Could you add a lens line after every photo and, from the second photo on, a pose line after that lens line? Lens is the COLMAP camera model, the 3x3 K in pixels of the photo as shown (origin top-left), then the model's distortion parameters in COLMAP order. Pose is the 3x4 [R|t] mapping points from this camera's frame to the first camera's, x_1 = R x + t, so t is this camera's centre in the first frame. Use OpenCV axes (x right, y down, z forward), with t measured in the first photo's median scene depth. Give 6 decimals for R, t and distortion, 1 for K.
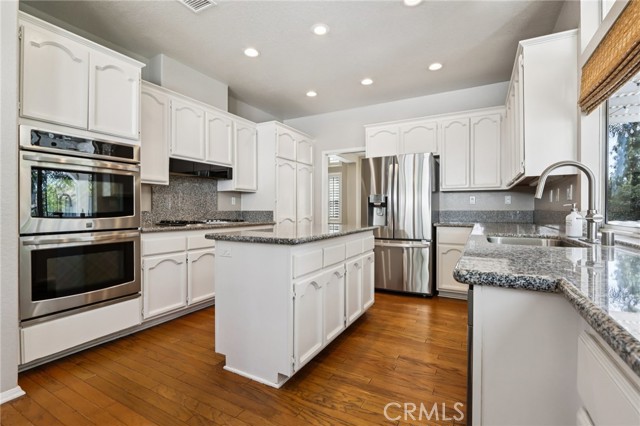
lens RADIAL K [[287.1, 0, 320.0], [0, 287.1, 210.1], [0, 0, 1]] dist [0.000052, 0.000067]
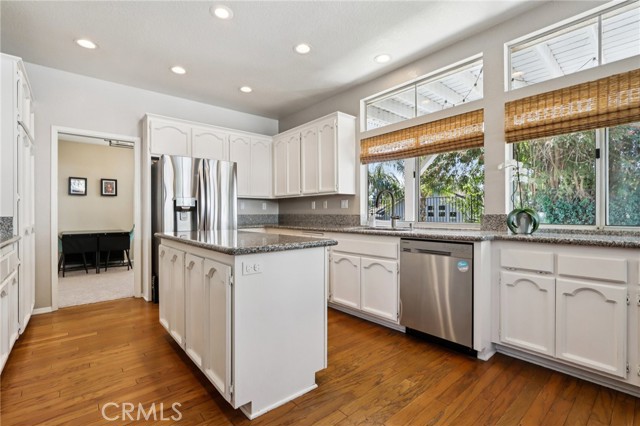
lens RADIAL K [[295.1, 0, 323.3], [0, 295.1, 211.8], [0, 0, 1]] dist [-0.002644, 0.000035]
pose [[0.348083, -0.004918, 0.937451, -0.729332], [0.016009, 0.999872, -0.000699, -0.008701], [-0.937327, 0.015252, 0.348117, 0.385614]]
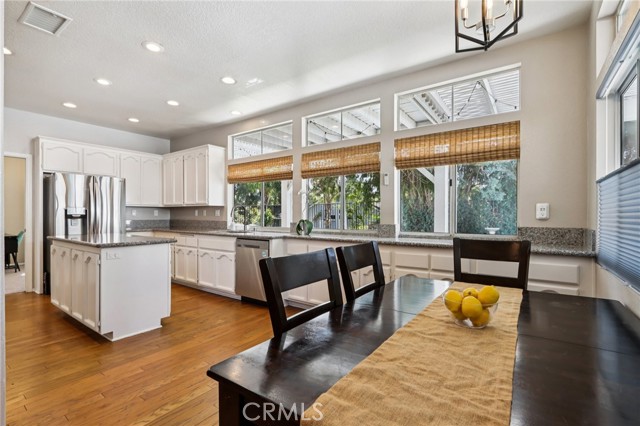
lens RADIAL K [[294.8, 0, 318.7], [0, 294.8, 215.0], [0, 0, 1]] dist [-0.000274, 0.000416]
pose [[0.126810, -0.007561, 0.991898, -1.147940], [0.008451, 0.999943, 0.006542, -0.039736], [-0.991891, 0.007553, 0.126867, -0.107622]]
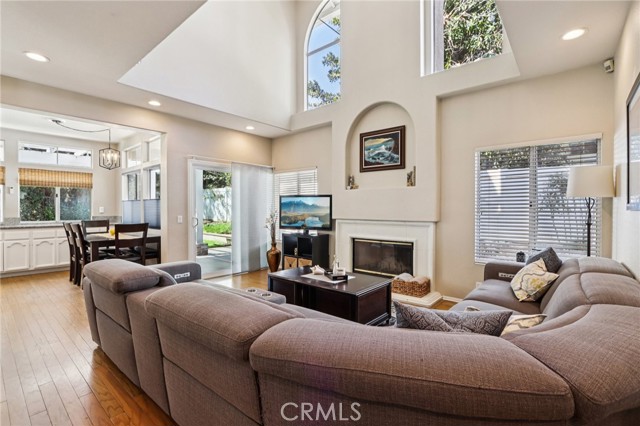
lens RADIAL K [[295.1, 0, 323.3], [0, 295.1, 211.8], [0, 0, 1]] dist [-0.002644, 0.000035]
pose [[-0.979413, -0.008893, 0.201669, -2.435379], [-0.006277, 0.999888, 0.013609, -0.069892], [-0.201767, 0.012063, -0.979359, 1.346304]]
